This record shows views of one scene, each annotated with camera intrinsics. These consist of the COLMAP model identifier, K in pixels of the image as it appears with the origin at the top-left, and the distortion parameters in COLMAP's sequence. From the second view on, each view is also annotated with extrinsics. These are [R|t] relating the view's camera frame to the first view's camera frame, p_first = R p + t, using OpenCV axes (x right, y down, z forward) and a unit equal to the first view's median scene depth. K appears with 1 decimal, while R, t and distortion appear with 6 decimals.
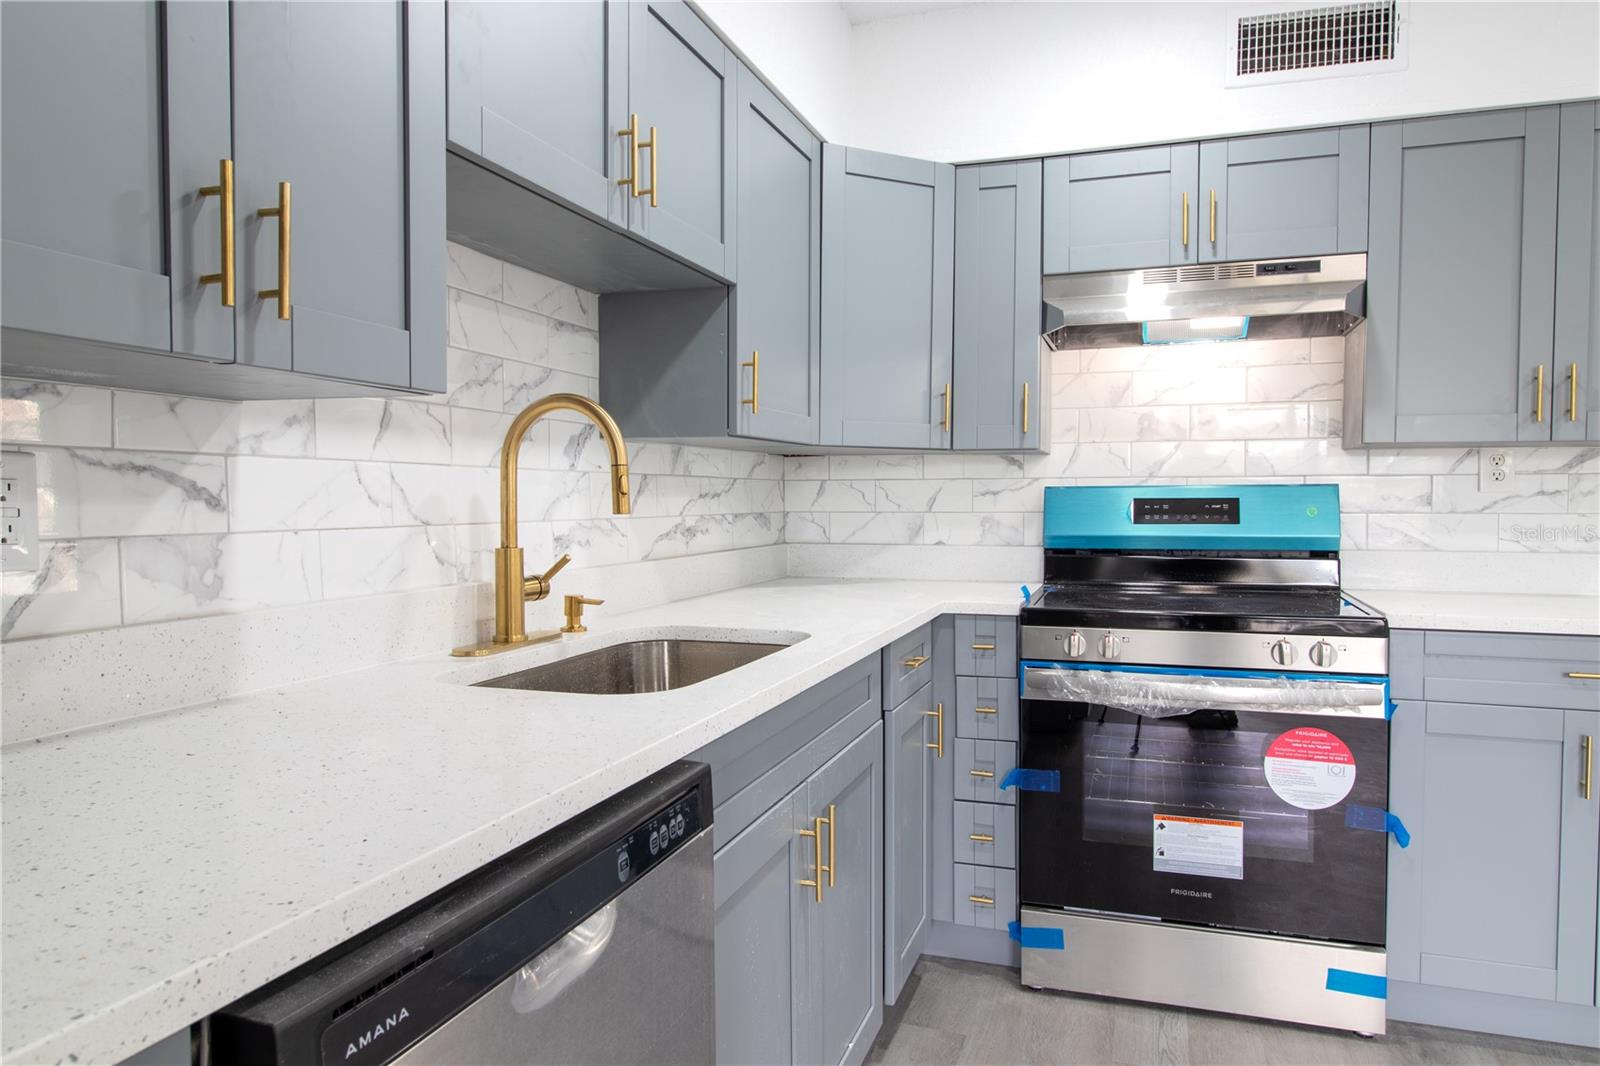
lens RADIAL K [[1039.4, 0, 806.0], [0, 1039.4, 526.0], [0, 0, 1]] dist [-0.000865, -0.000731]
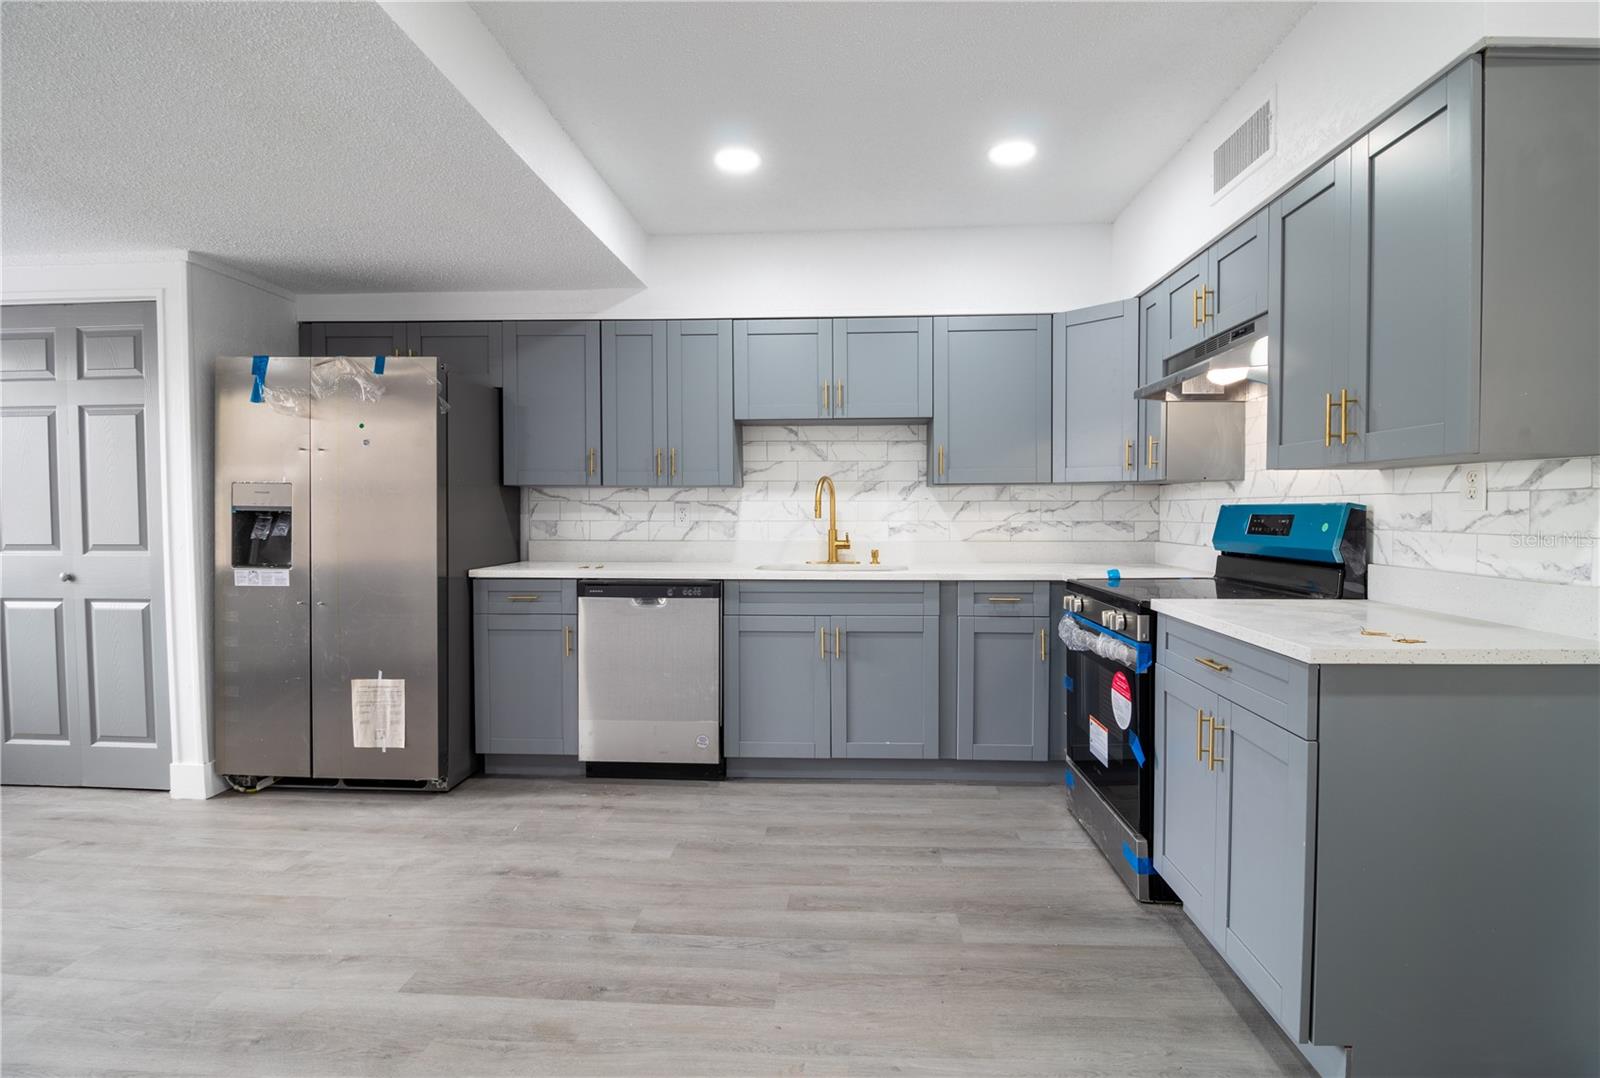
lens RADIAL K [[784.4, 0, 808.5], [0, 784.4, 533.1], [0, 0, 1]] dist [-0.003414, -0.000783]
pose [[0.265328, 0.031374, -0.963647, 1.308929], [-0.025732, 0.999345, 0.025452, -0.016665], [0.963815, 0.018044, 0.265962, 0.258780]]
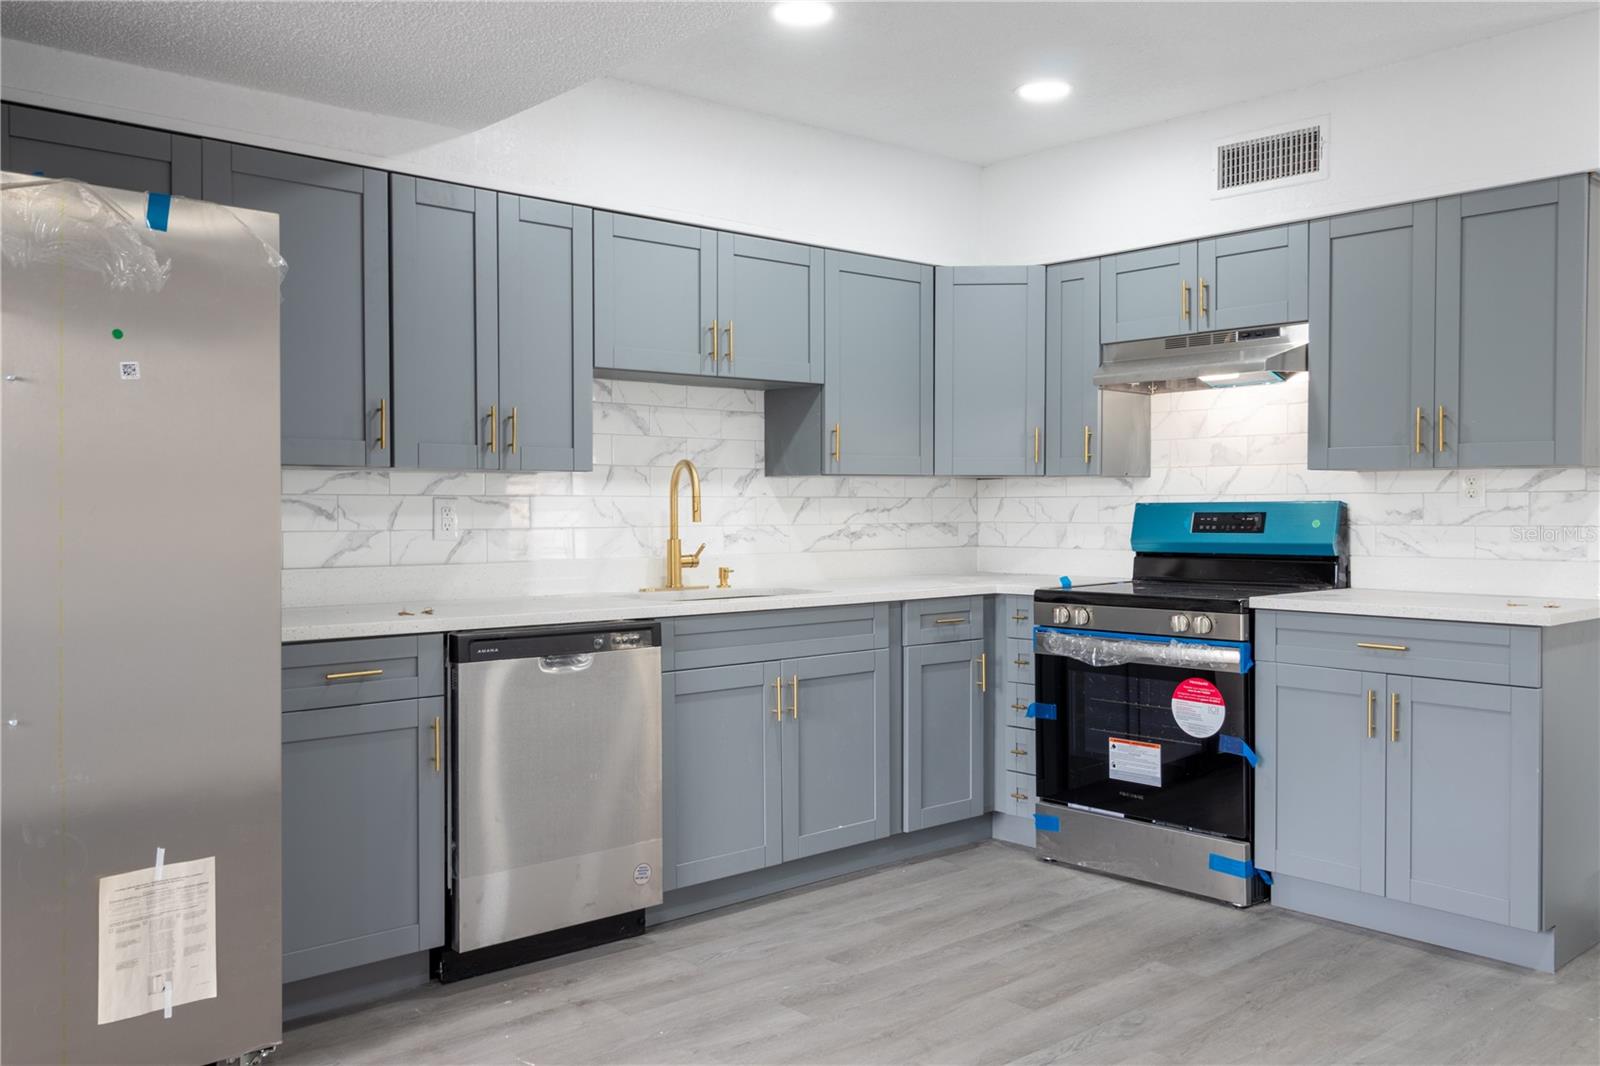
lens RADIAL K [[1333.5, 0, 800.0], [0, 1333.5, 533.0], [0, 0, 1]] dist [0.015218, 0.001555]
pose [[0.866237, 0.008716, -0.499557, 0.841359], [-0.011770, 0.999926, -0.002962, 0.010267], [0.499495, 0.008446, 0.866276, -0.749988]]
